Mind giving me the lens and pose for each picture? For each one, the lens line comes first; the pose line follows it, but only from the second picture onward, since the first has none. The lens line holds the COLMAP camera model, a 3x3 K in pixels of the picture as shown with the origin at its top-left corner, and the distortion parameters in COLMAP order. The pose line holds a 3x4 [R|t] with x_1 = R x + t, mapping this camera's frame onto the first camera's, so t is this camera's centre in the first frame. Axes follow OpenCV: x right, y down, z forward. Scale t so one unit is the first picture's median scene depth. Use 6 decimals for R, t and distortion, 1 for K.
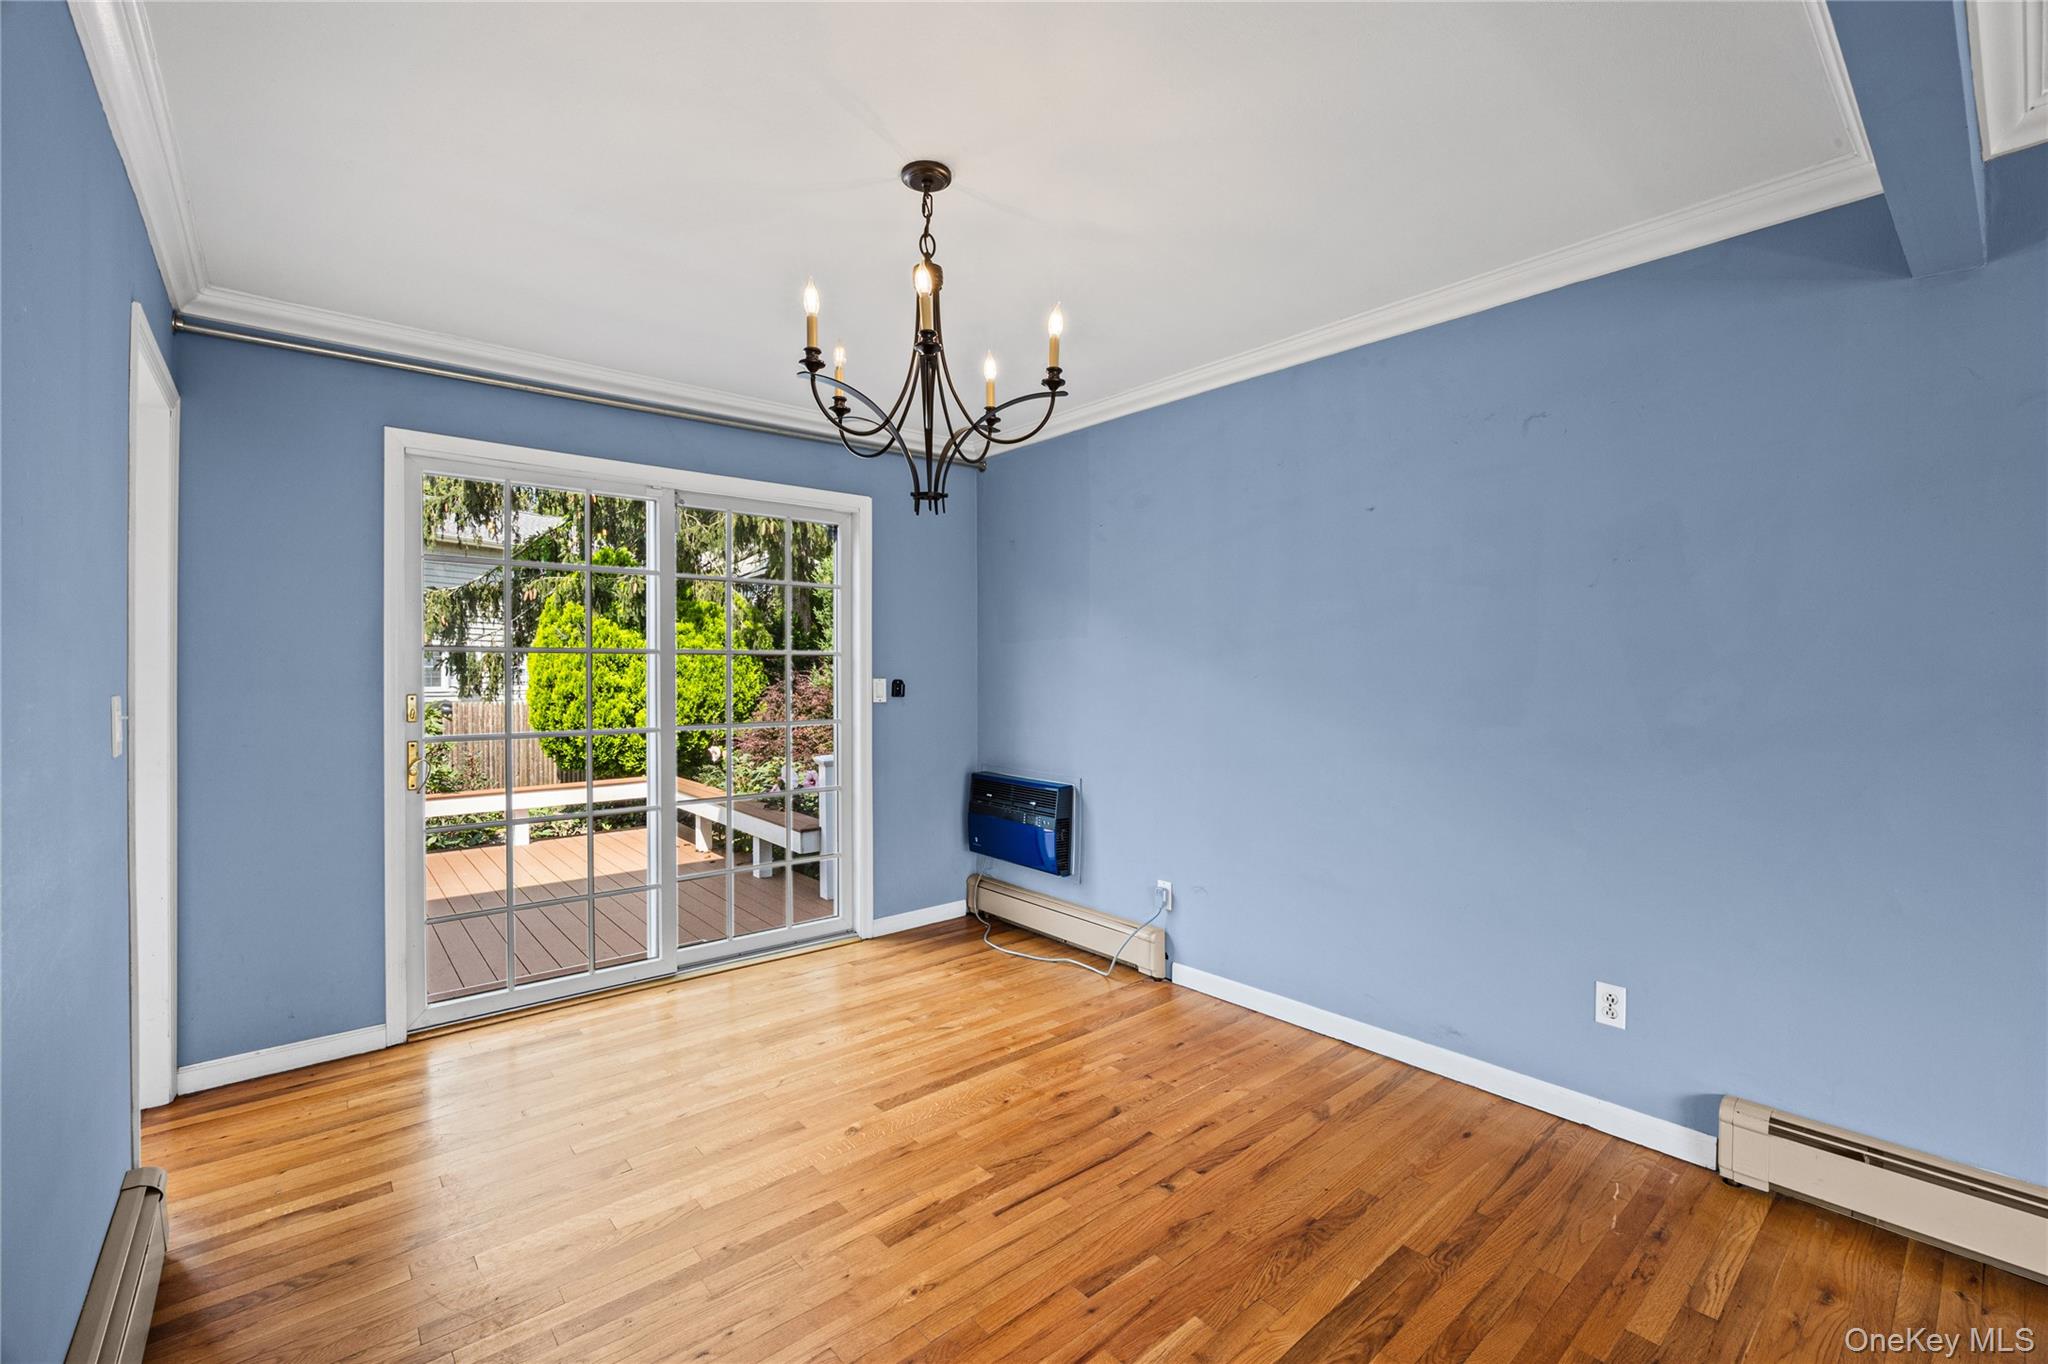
lens RADIAL K [[856.9, 0, 1010.9], [0, 856.9, 644.5], [0, 0, 1]] dist [-0.001818, -0.000049]
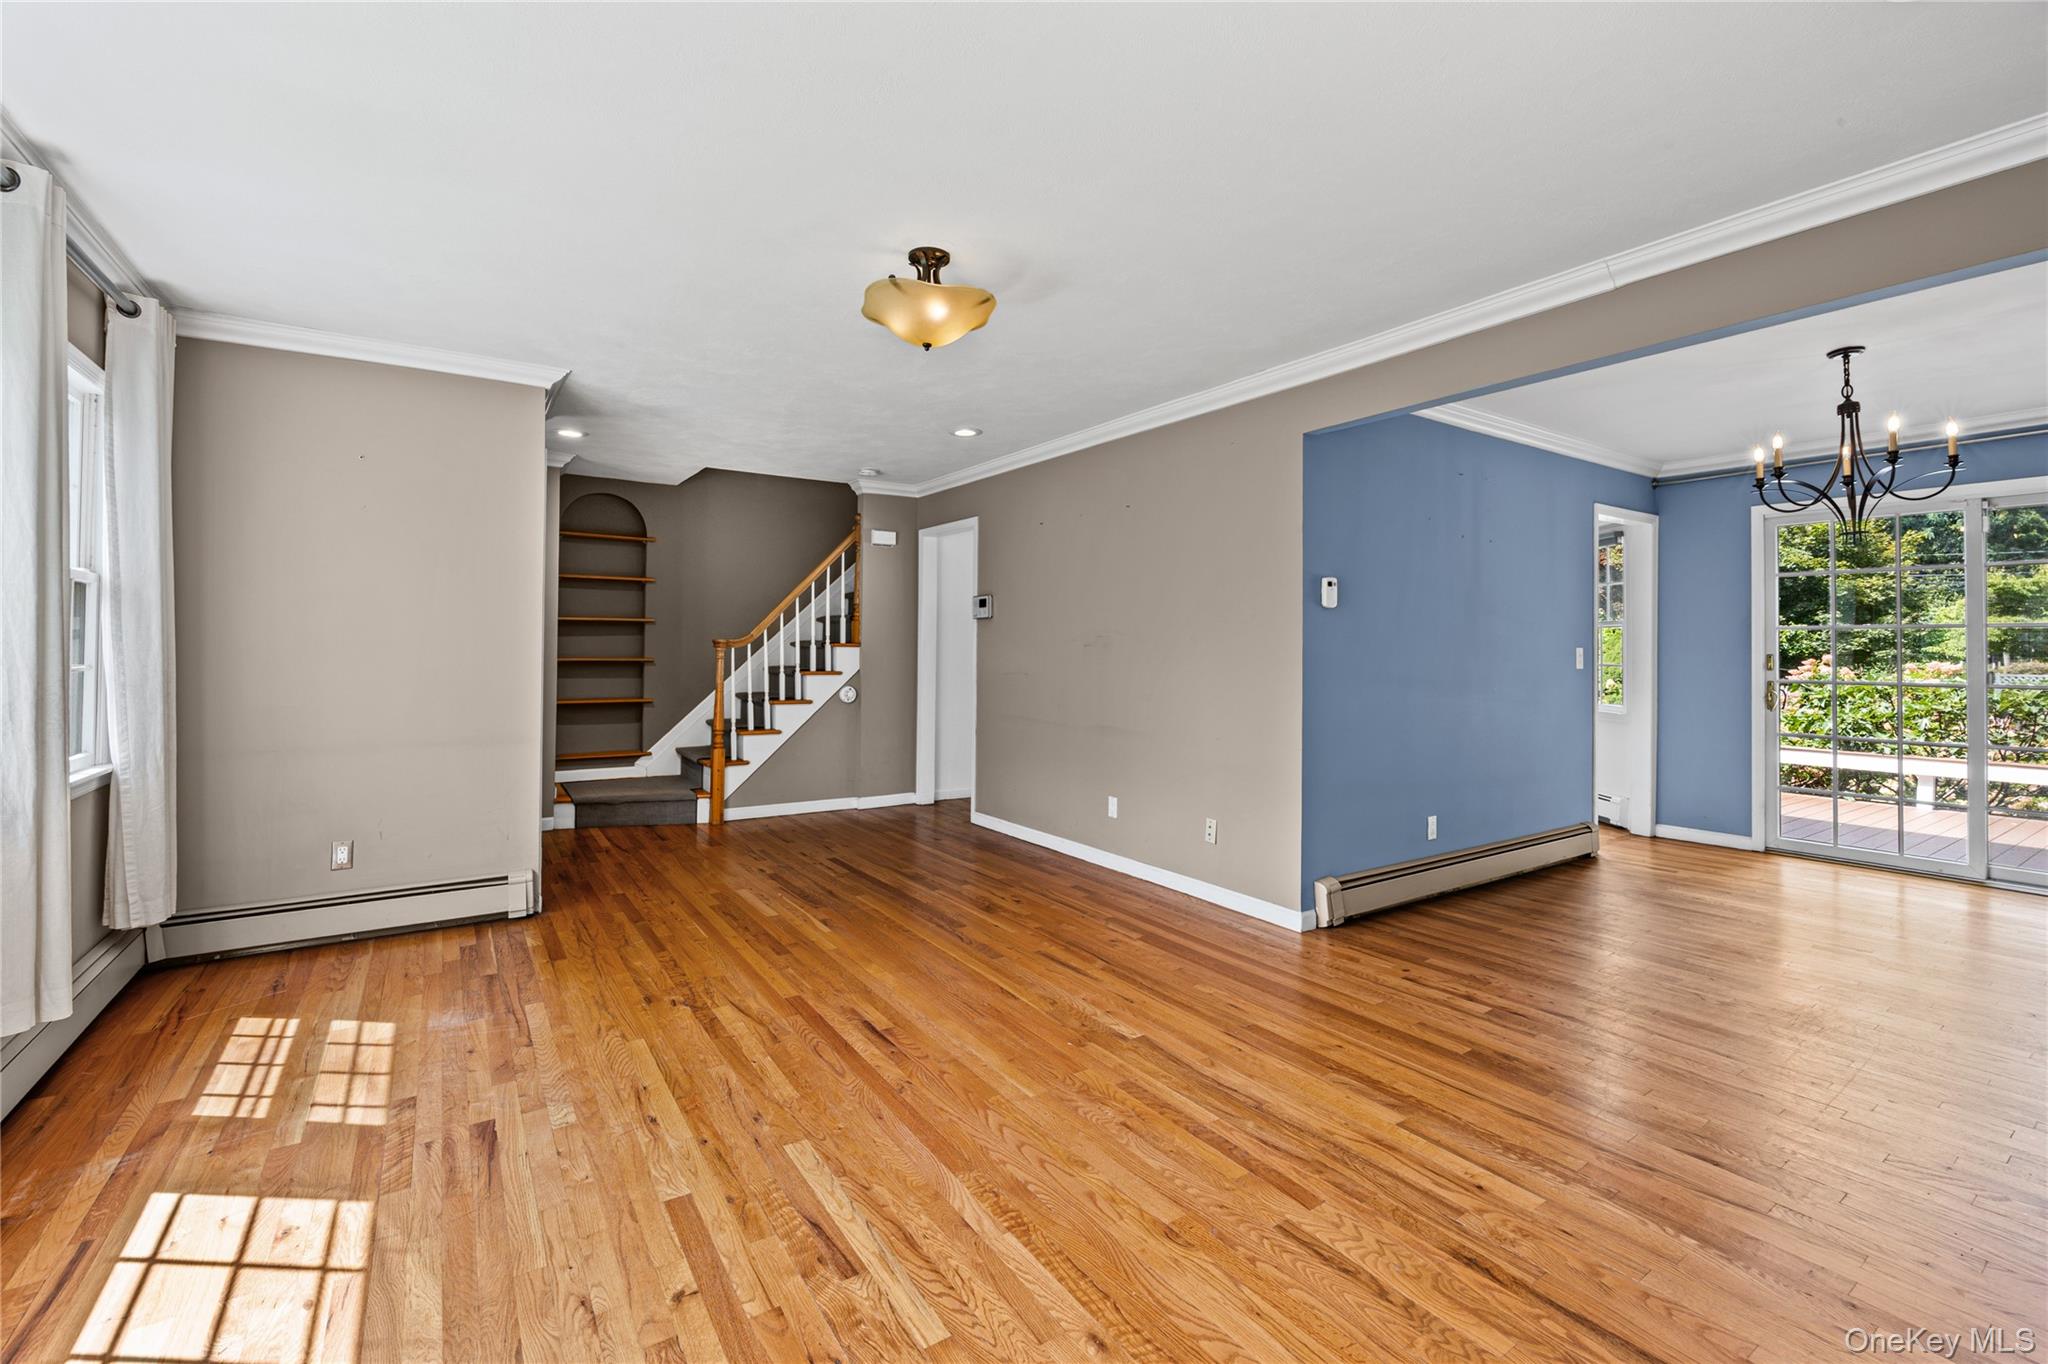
lens RADIAL K [[856.9, 0, 1010.9], [0, 856.9, 644.5], [0, 0, 1]] dist [-0.001818, -0.000049]
pose [[-0.116636, -0.011627, -0.993107, 0.816262], [0.023744, 0.999613, -0.014492, 0.014068], [0.992891, -0.025270, -0.116315, -0.220765]]
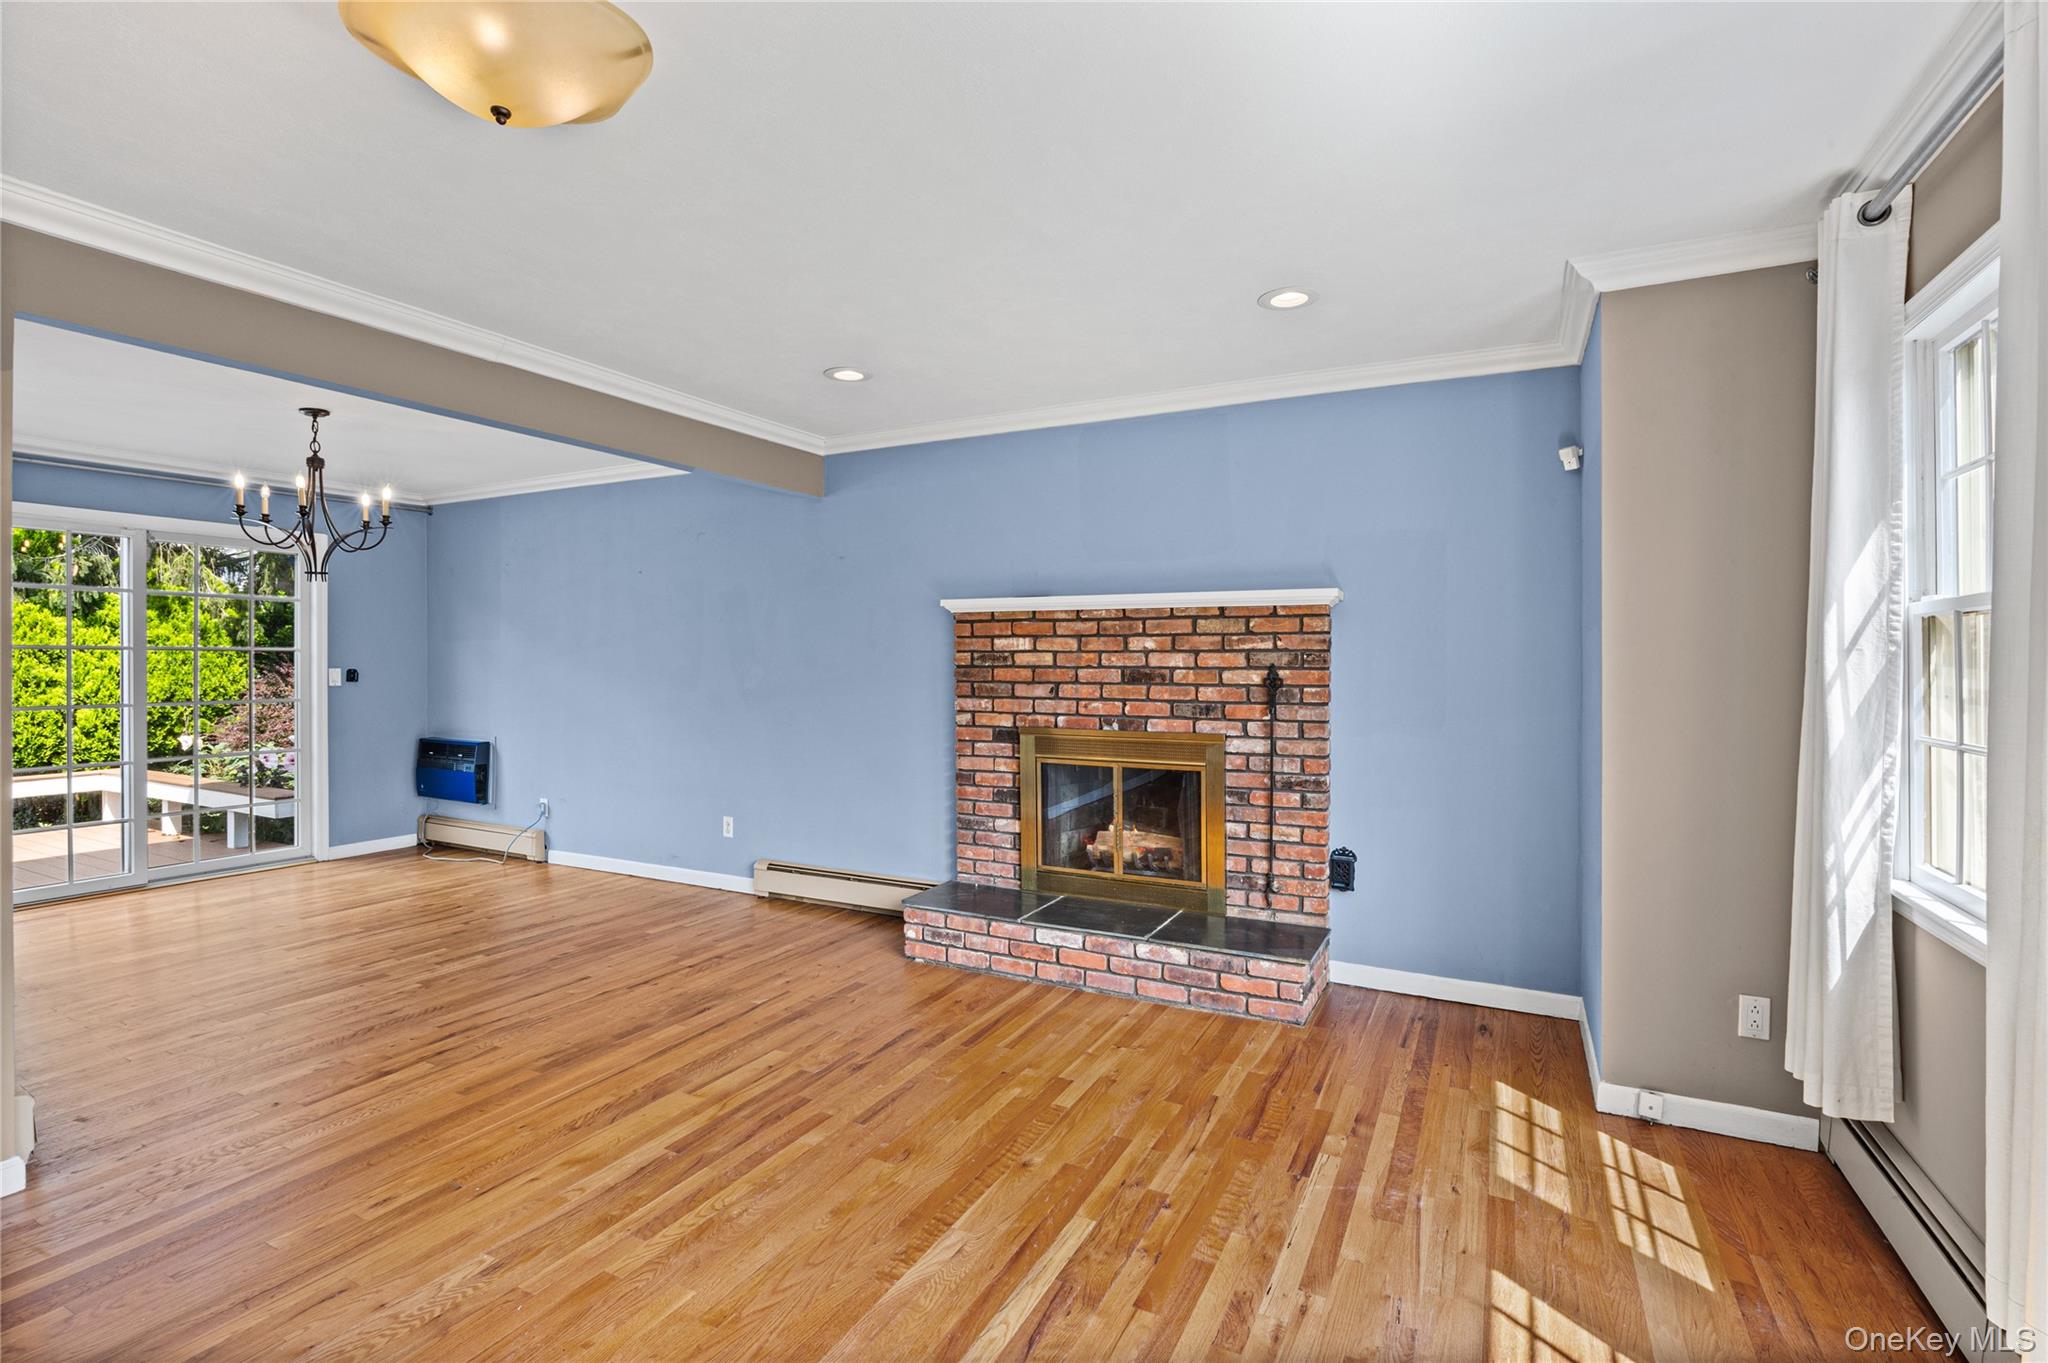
lens RADIAL K [[938.5, 0, 983.4], [0, 938.5, 649.9], [0, 0, 1]] dist [0.001459, -0.000101]
pose [[0.932466, 0.006598, 0.361196, 0.253218], [-0.012032, 0.999846, 0.012799, -0.019628], [-0.361056, -0.016281, 0.932402, -0.716774]]
